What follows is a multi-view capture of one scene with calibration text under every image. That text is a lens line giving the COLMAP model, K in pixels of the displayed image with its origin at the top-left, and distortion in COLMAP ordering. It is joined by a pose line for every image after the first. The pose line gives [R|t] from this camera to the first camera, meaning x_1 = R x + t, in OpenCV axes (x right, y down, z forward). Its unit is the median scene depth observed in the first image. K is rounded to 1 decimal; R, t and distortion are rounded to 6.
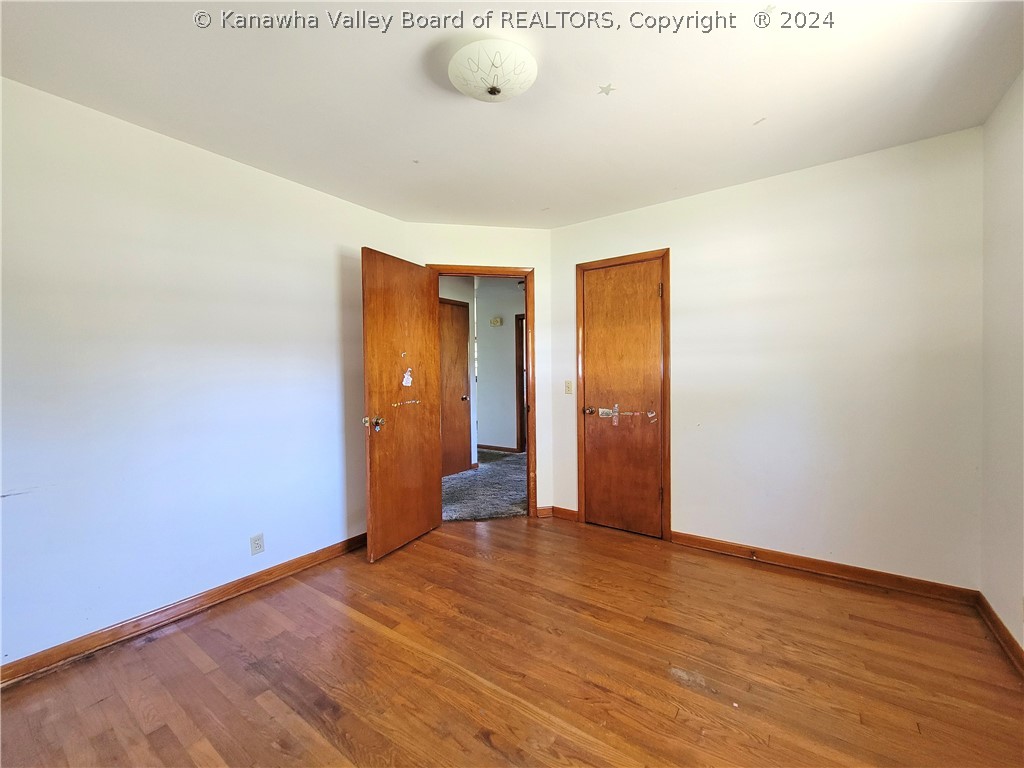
lens RADIAL K [[419.7, 0, 518.1], [0, 419.7, 381.5], [0, 0, 1]] dist [0.002204, -0.001097]
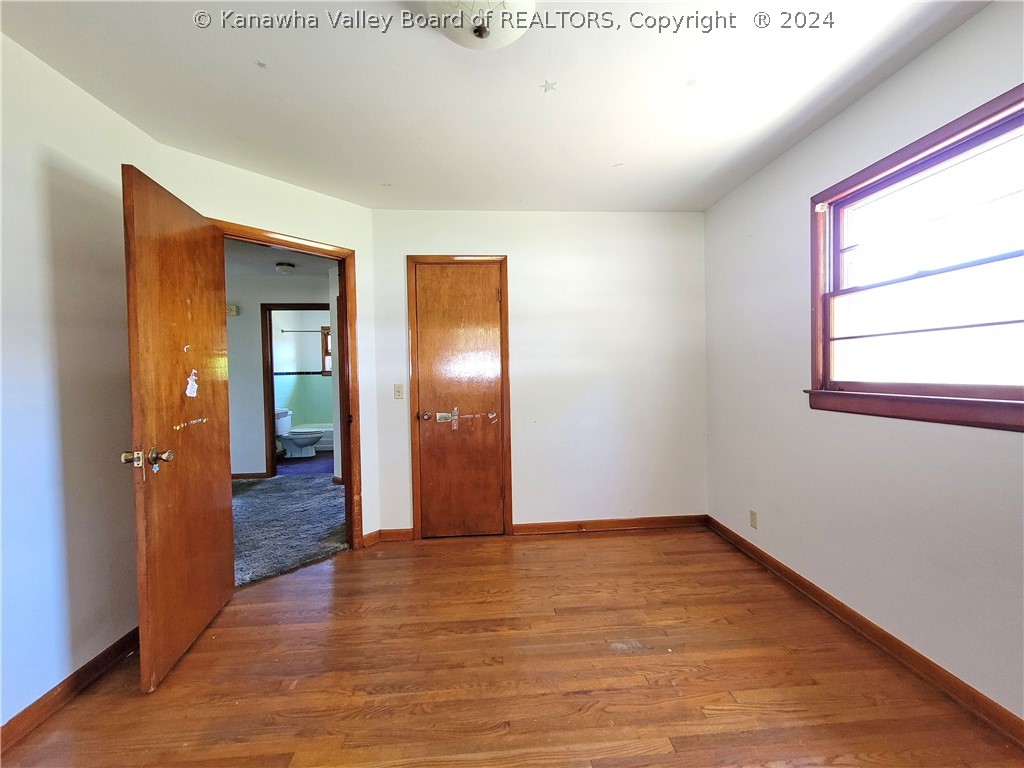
lens RADIAL K [[419.7, 0, 518.1], [0, 419.7, 381.5], [0, 0, 1]] dist [0.002204, -0.001097]
pose [[0.771488, -0.016874, 0.636020, -0.292749], [0.022568, 0.999745, -0.000850, -0.001383], [-0.635844, 0.015009, 0.771672, 0.177726]]
